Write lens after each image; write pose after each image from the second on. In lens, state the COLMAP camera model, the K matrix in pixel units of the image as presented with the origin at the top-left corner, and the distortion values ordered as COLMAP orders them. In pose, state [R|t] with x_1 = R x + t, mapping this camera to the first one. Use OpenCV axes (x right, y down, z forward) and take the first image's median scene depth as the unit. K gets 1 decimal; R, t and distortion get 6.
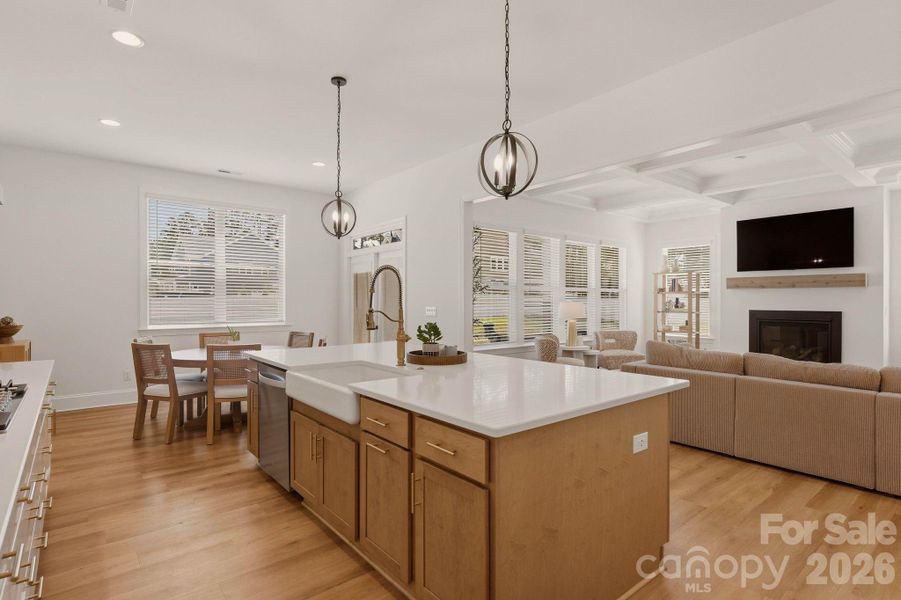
lens RADIAL K [[458.2, 0, 455.3], [0, 458.2, 300.2], [0, 0, 1]] dist [0.000962, 0.001135]
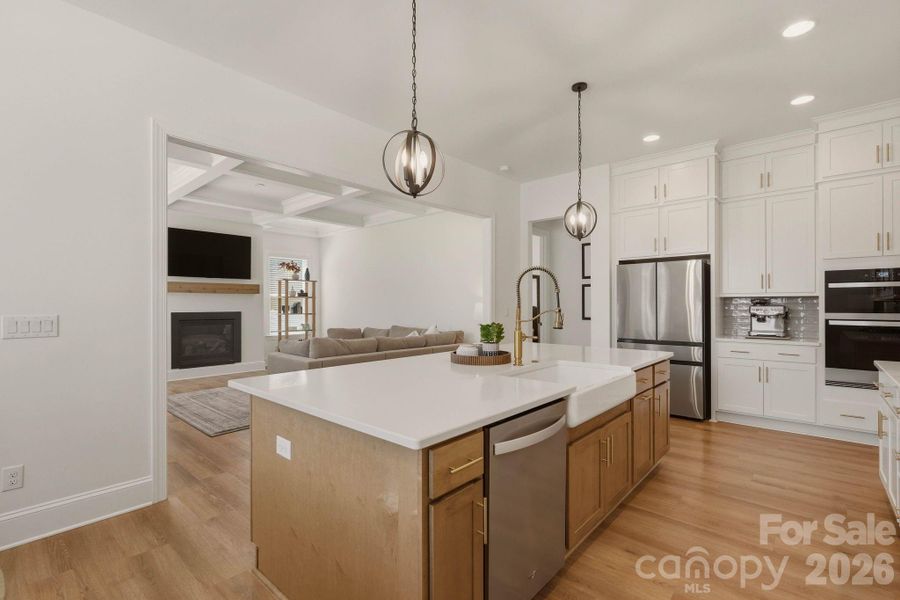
lens RADIAL K [[405.5, 0, 450.7], [0, 405.5, 300.5], [0, 0, 1]] dist [-0.006439, 0.001392]
pose [[-0.139307, 0.005655, 0.990233, -0.285628], [0.003393, 0.999981, -0.005233, 0.000323], [-0.990243, 0.002631, -0.139324, 0.370344]]
